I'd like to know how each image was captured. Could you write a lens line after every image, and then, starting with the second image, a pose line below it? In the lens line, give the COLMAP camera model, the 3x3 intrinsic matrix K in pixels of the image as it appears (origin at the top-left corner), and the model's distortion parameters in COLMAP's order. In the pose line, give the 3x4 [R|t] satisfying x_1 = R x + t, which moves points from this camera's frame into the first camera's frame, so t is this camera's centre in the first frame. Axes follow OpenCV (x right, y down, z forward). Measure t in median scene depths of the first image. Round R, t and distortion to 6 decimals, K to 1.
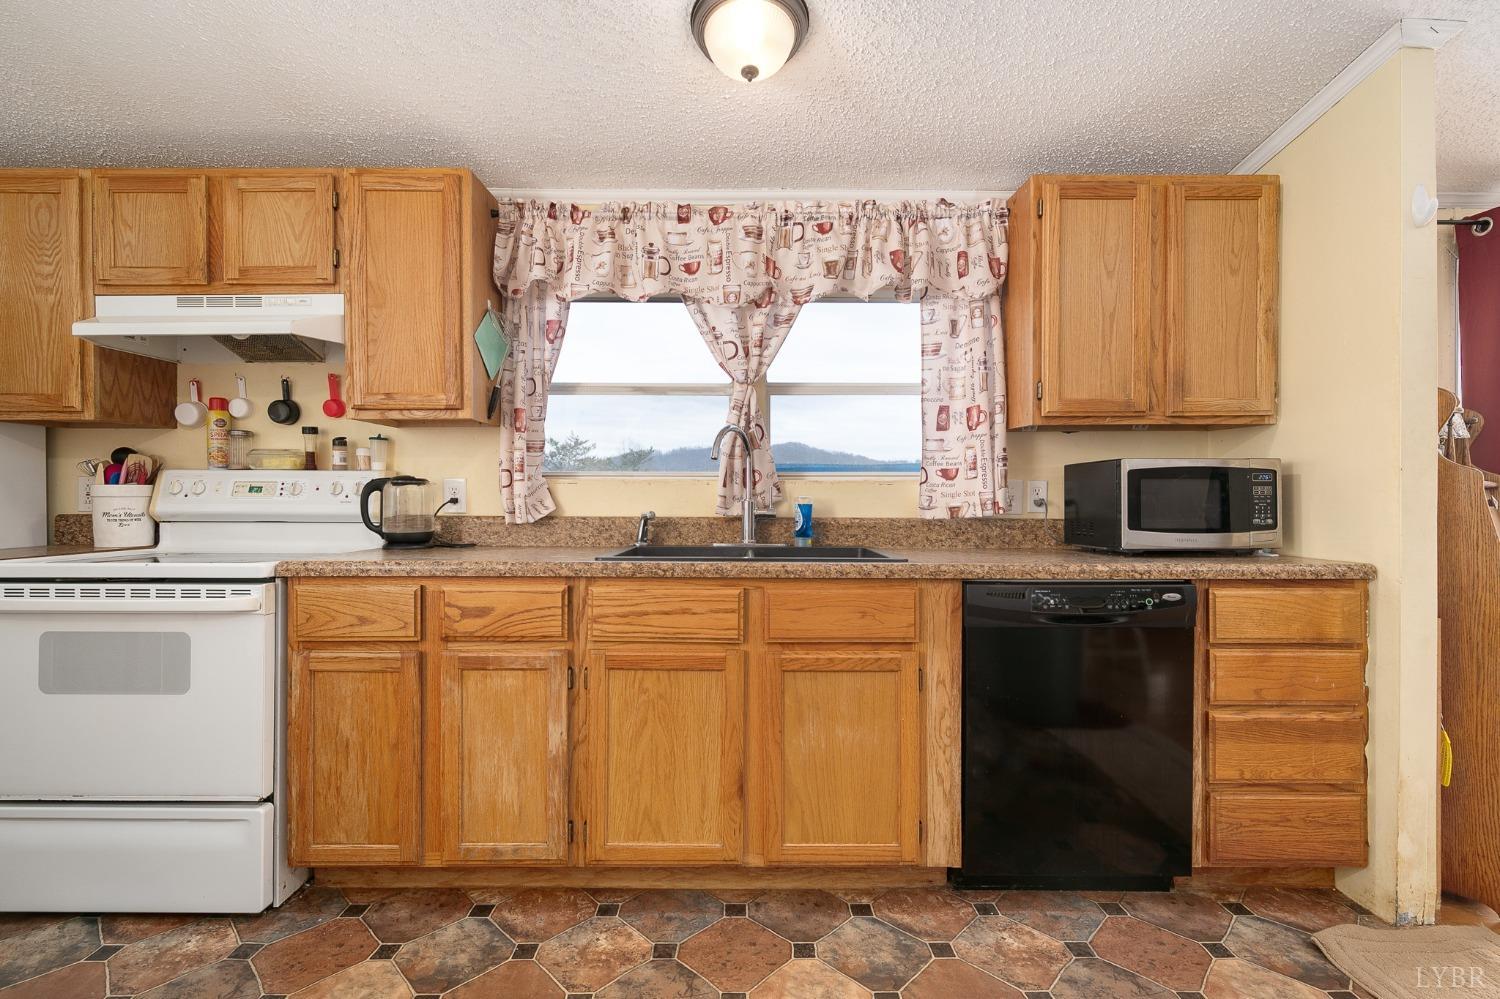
lens RADIAL K [[689.7, 0, 751.2], [0, 689.7, 502.1], [0, 0, 1]] dist [-0.002092, -0.000463]
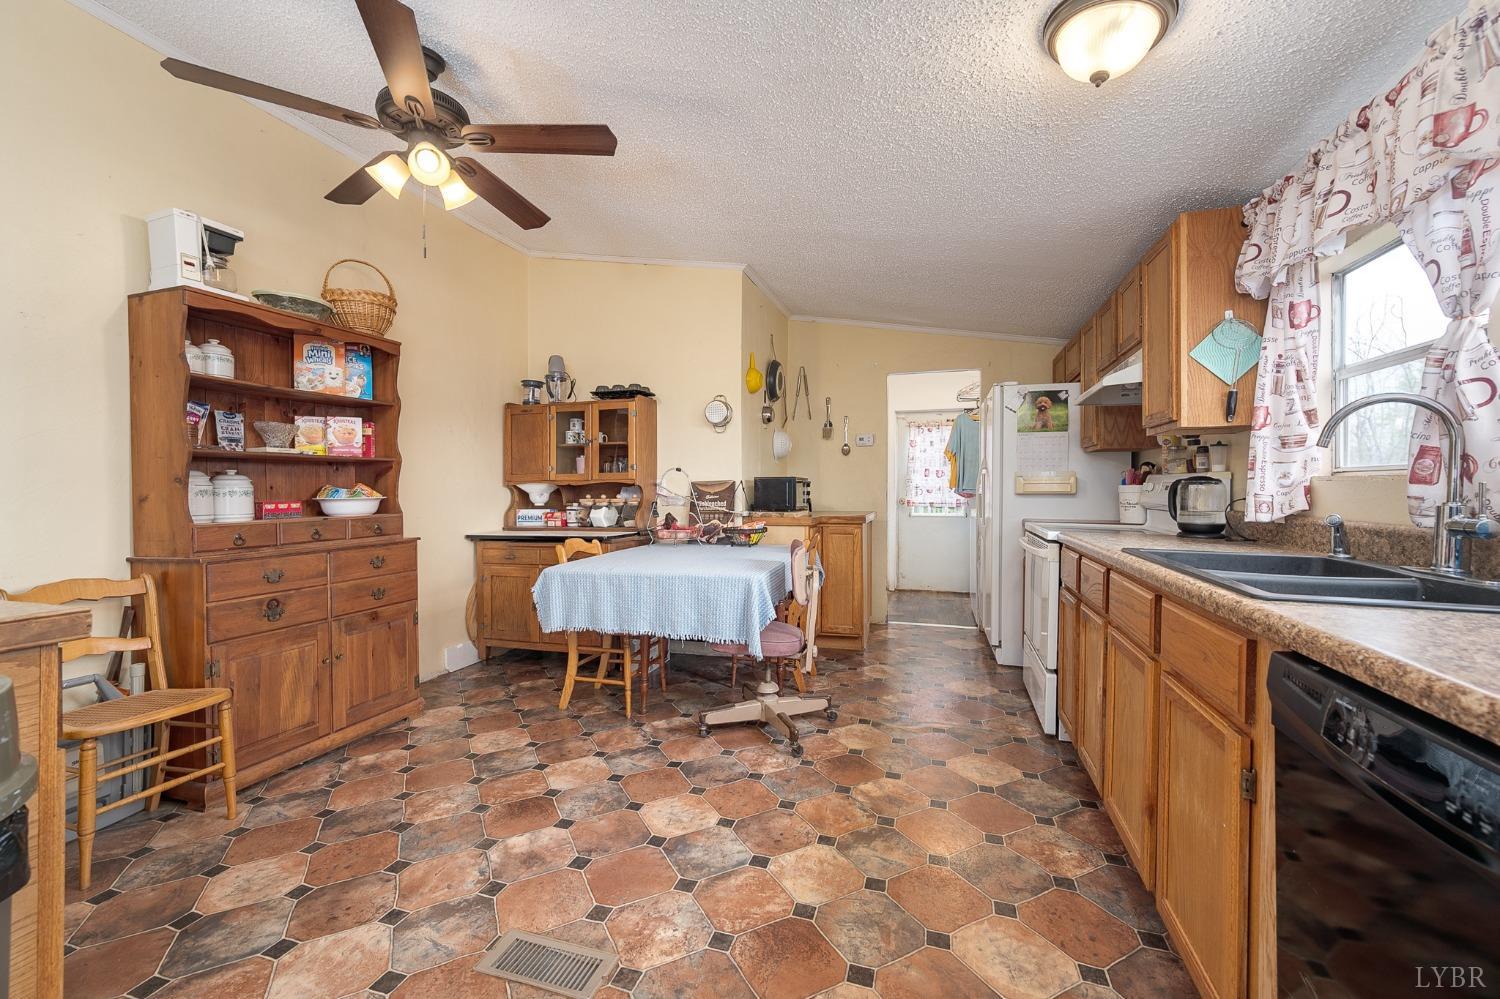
lens RADIAL K [[606.1, 0, 752.5], [0, 606.1, 495.3], [0, 0, 1]] dist [0.001650, 0.000194]
pose [[-0.297872, 0.008956, -0.954564, 0.750524], [-0.013176, 0.999822, 0.013492, -0.009178], [0.954515, 0.016597, -0.297701, 0.585642]]
